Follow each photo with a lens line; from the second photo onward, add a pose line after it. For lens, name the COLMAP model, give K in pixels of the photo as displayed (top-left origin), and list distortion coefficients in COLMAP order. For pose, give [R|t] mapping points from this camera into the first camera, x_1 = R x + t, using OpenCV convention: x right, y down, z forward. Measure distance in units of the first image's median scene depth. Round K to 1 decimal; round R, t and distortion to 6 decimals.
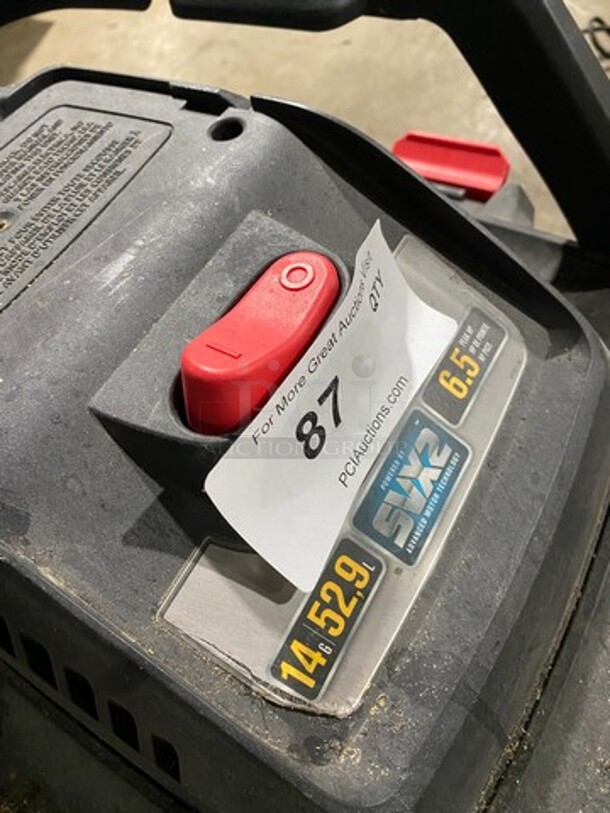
lens RADIAL K [[607.4, 0, 304.8], [0, 607.4, 405.9], [0, 0, 1]] dist [0.038127, 0.004159]
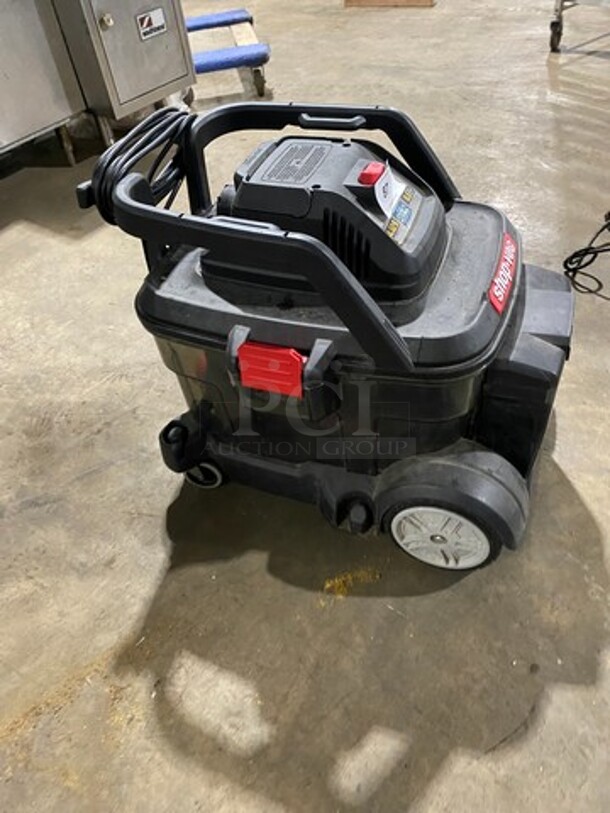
lens RADIAL K [[607.4, 0, 304.7], [0, 607.4, 406.1], [0, 0, 1]] dist [0.038127, 0.004159]
pose [[0.973730, -0.057098, 0.220429, -1.486708], [0.110317, 0.965148, -0.237316, 2.325337], [-0.199196, 0.255399, 0.946093, -2.549931]]
